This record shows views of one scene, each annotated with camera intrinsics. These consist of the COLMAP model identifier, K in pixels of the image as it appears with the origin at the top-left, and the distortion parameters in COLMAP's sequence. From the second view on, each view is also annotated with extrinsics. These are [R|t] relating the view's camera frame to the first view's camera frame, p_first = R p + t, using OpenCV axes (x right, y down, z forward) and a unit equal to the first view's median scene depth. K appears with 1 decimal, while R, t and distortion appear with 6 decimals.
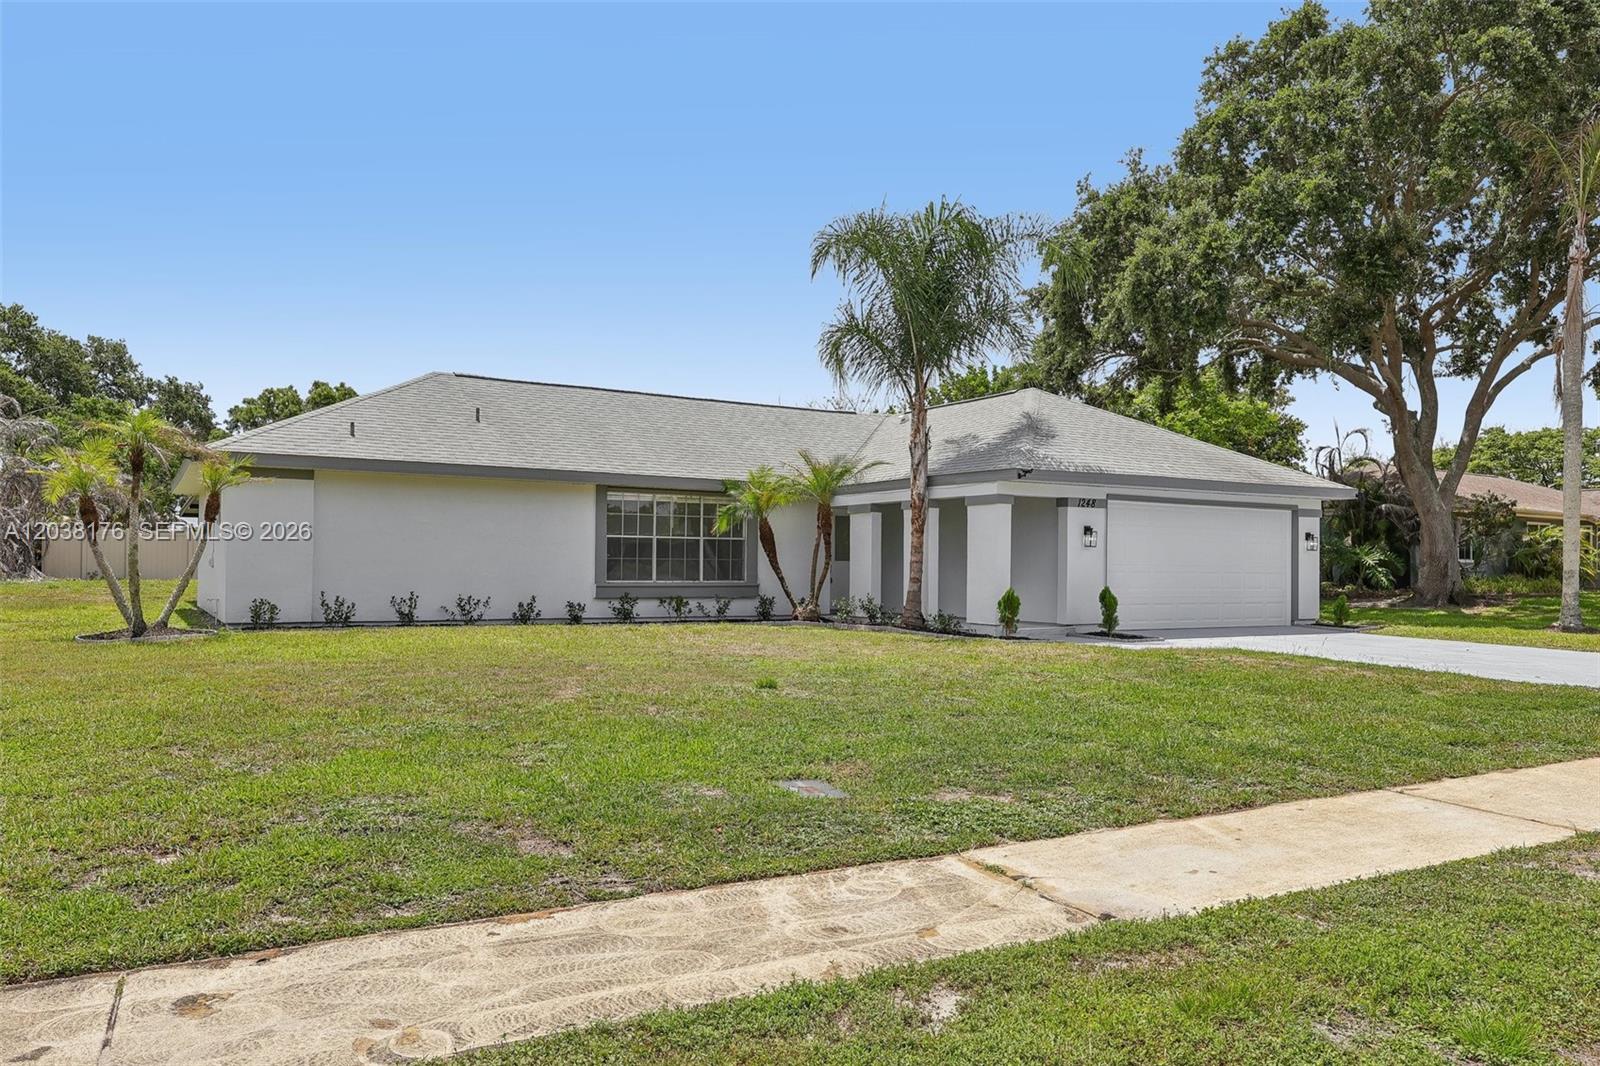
lens RADIAL K [[1099.2, 0, 800.0], [0, 1099.2, 533.0], [0, 0, 1]] dist [-0.002386, -0.000504]
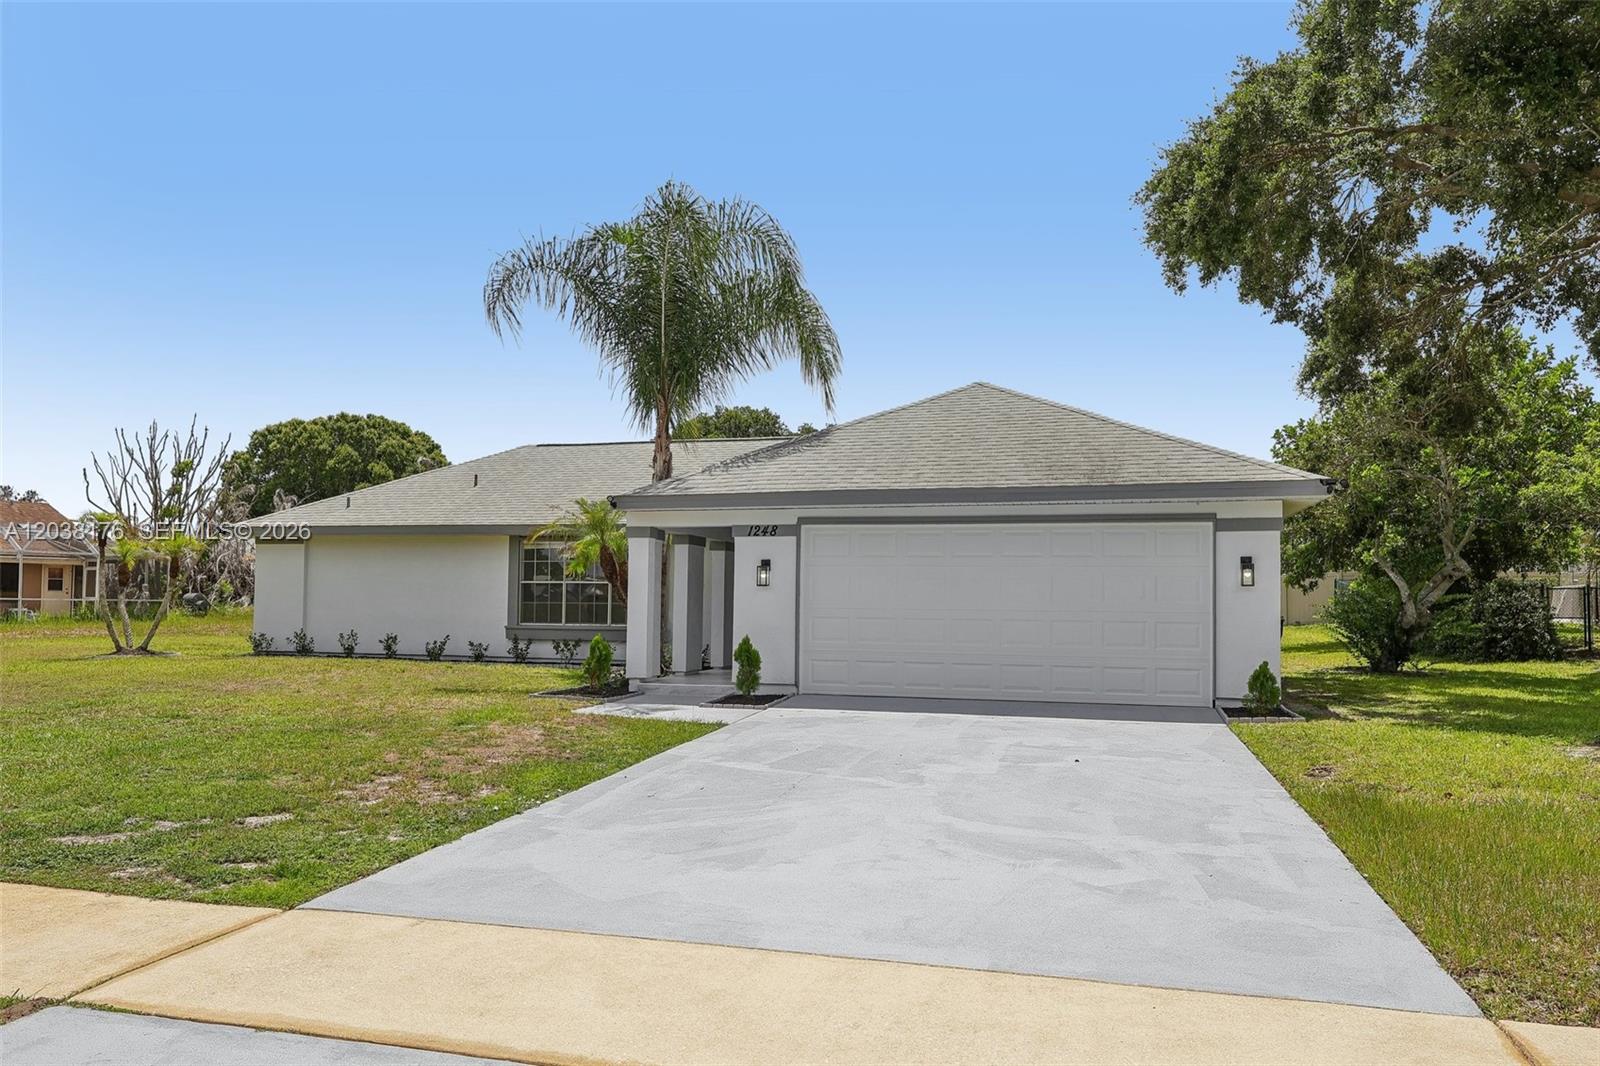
lens RADIAL K [[1099.2, 0, 800.0], [0, 1099.2, 533.0], [0, 0, 1]] dist [-0.002386, -0.000504]
pose [[0.698603, -0.048763, -0.713846, 0.836780], [0.016326, 0.998502, -0.052230, 0.016005], [0.715323, 0.024834, 0.698353, 0.460424]]
